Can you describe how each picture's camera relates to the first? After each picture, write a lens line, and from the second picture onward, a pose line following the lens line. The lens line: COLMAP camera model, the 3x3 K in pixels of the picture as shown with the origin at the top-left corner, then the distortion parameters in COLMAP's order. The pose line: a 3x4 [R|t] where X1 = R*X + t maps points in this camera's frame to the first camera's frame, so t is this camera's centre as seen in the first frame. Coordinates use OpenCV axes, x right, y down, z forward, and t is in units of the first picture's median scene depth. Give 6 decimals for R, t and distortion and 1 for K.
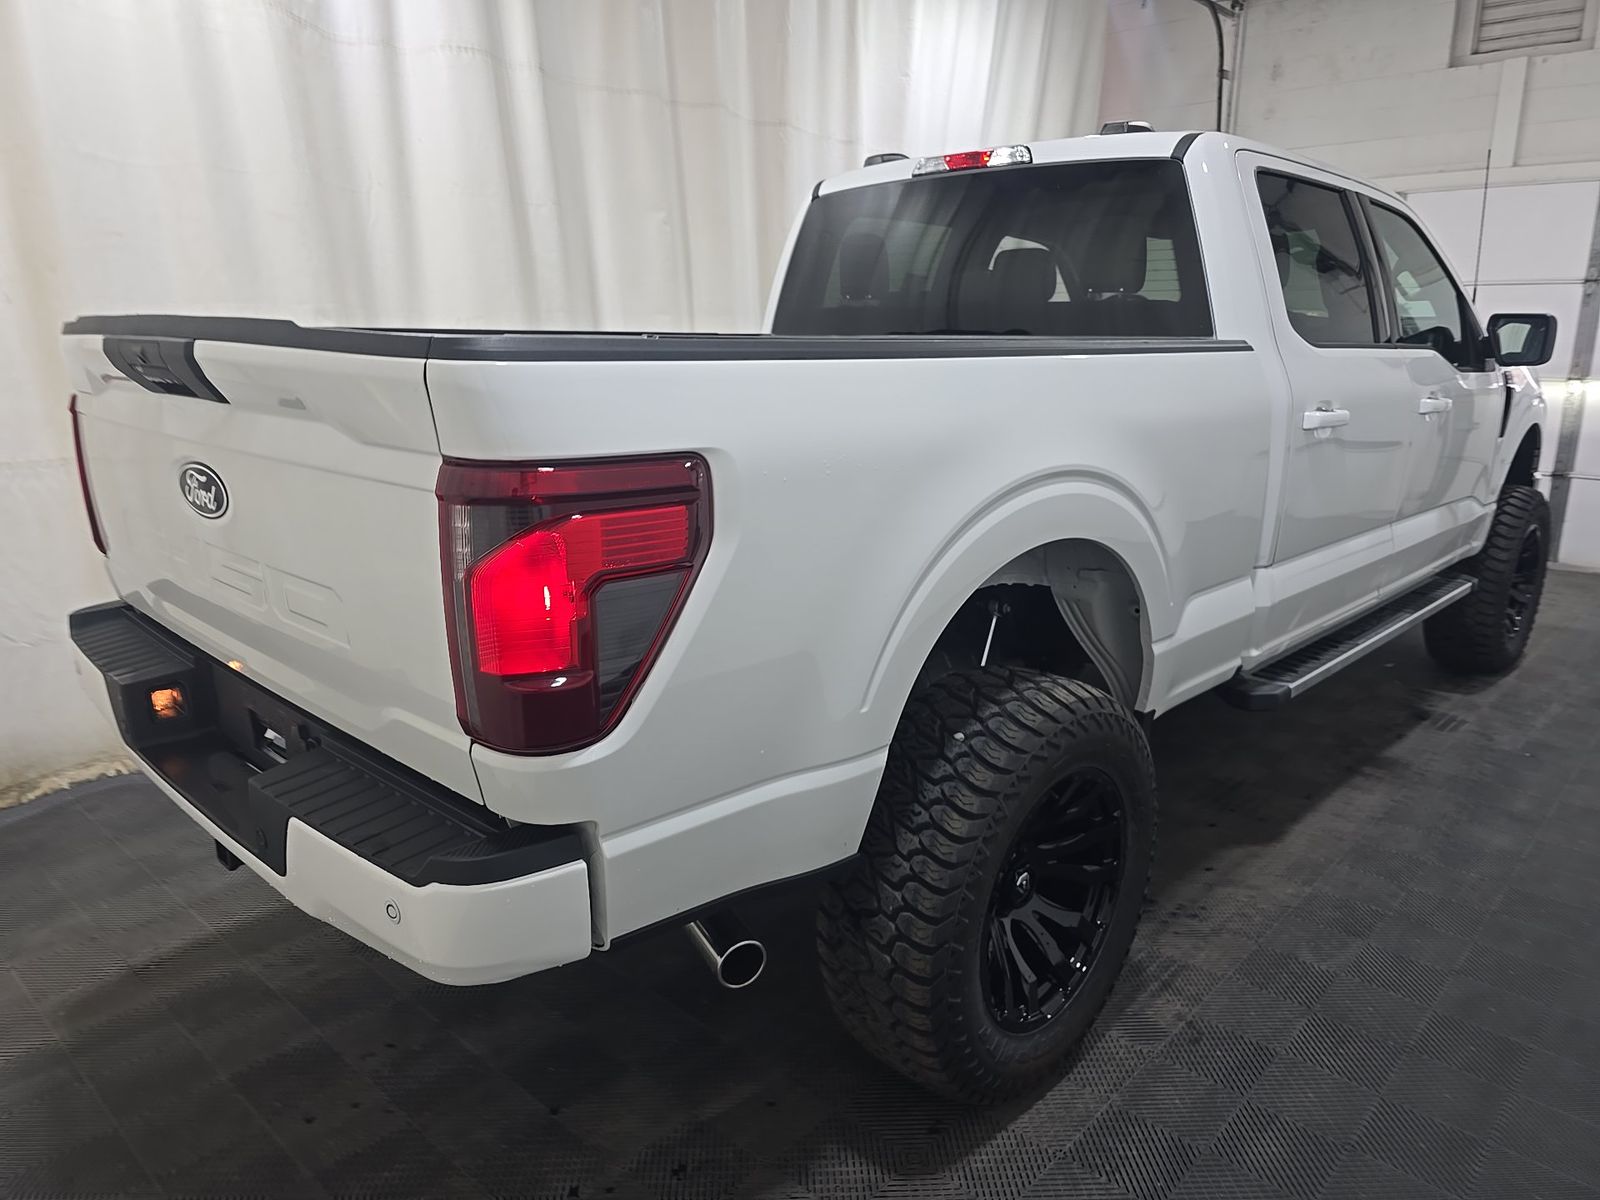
lens RADIAL K [[1074.4, 0, 817.4], [0, 1074.4, 603.0], [0, 0, 1]] dist [0.067686, -0.064705]
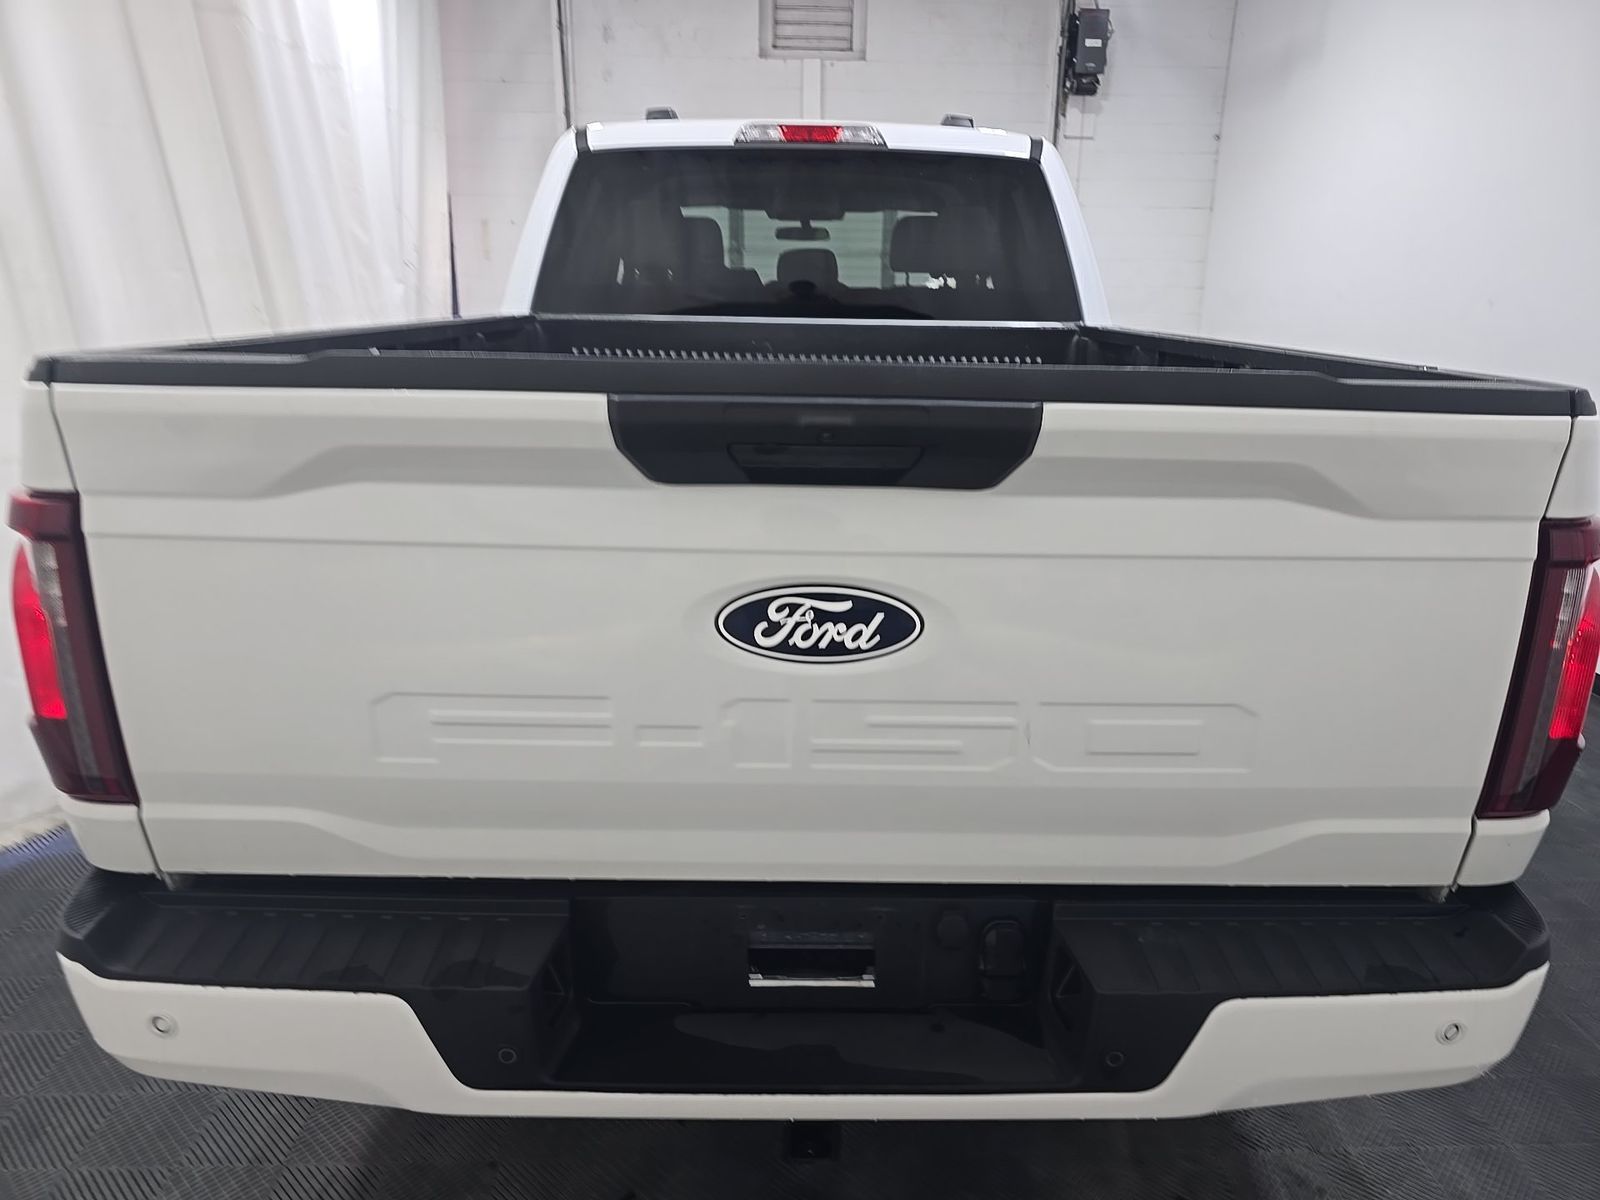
lens RADIAL K [[1074.4, 0, 817.4], [0, 1074.4, 603.0], [0, 0, 1]] dist [0.067686, -0.064705]
pose [[0.712862, -0.192566, 0.674348, -0.480729], [0.156206, 0.981006, 0.115007, -0.091713], [-0.683686, 0.023353, 0.729402, 0.253863]]
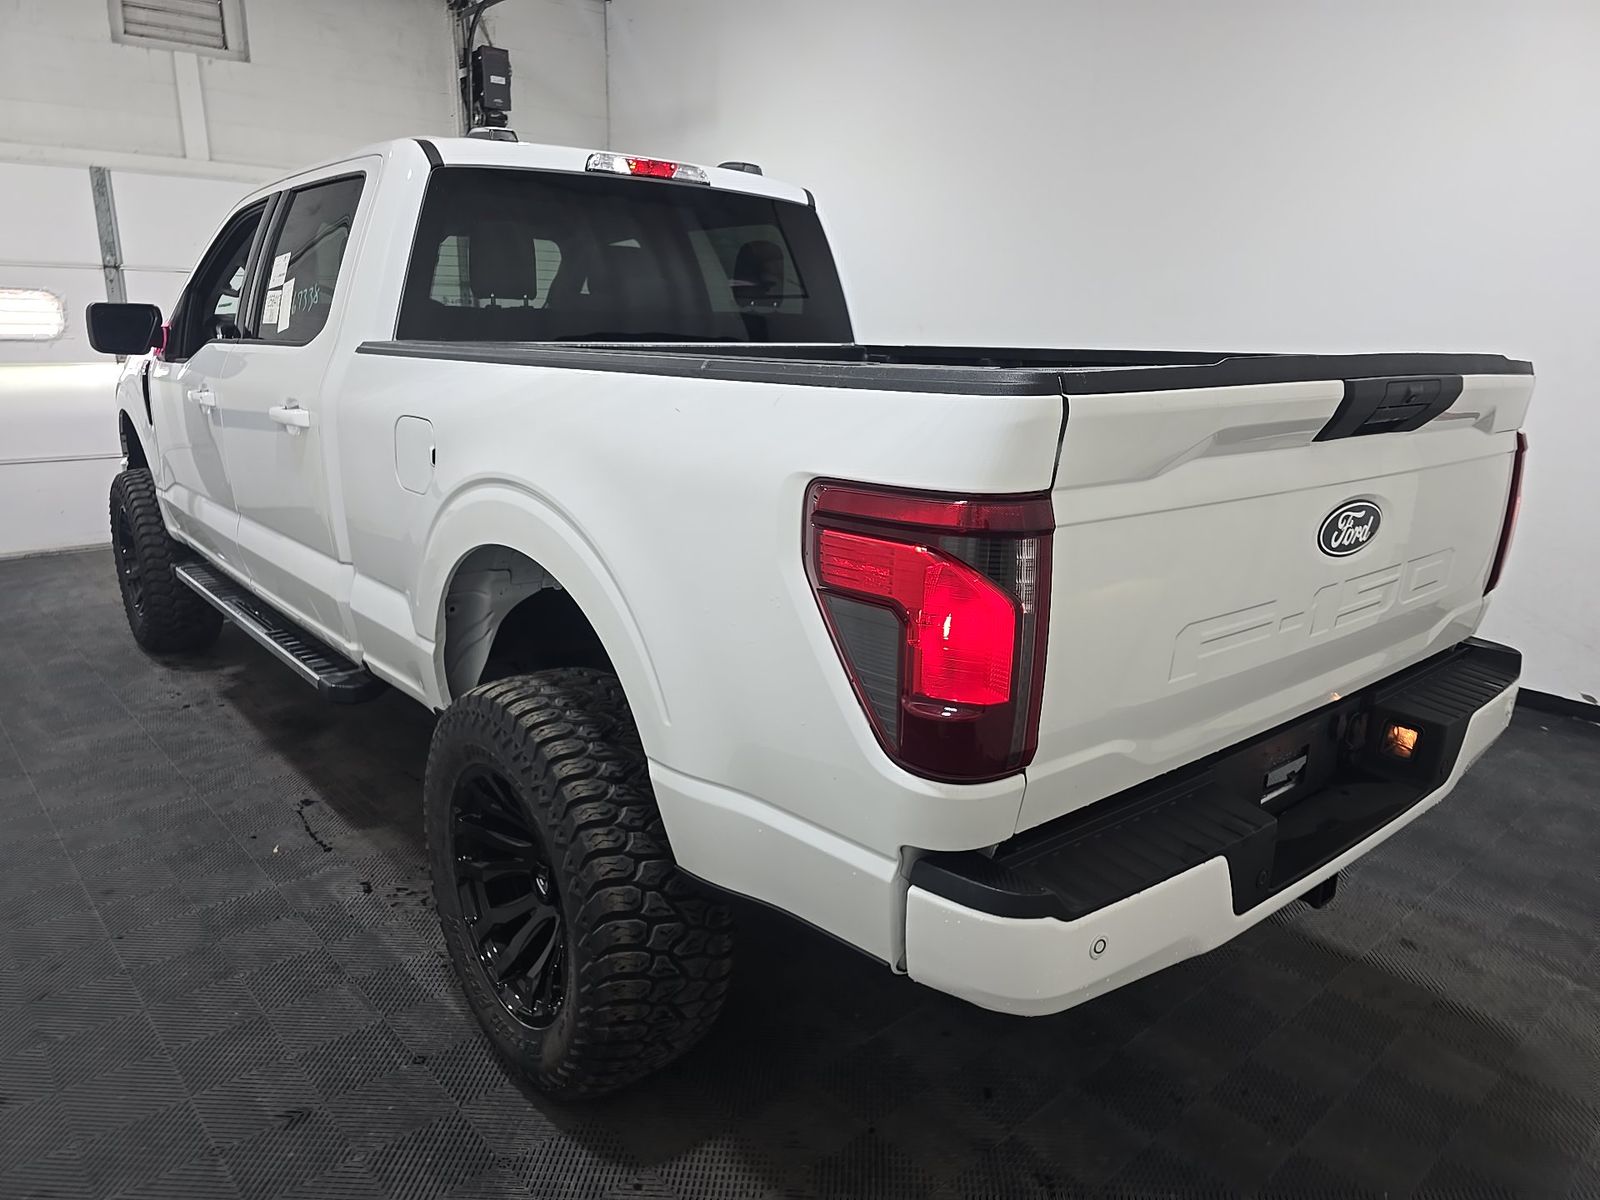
lens RADIAL K [[1074.4, 0, 817.4], [0, 1074.4, 603.0], [0, 0, 1]] dist [0.067686, -0.064705]
pose [[0.098952, -0.252599, 0.962498, -0.762225], [0.226407, 0.947592, 0.225411, -0.179303], [-0.968993, 0.195612, 0.150957, 0.642207]]
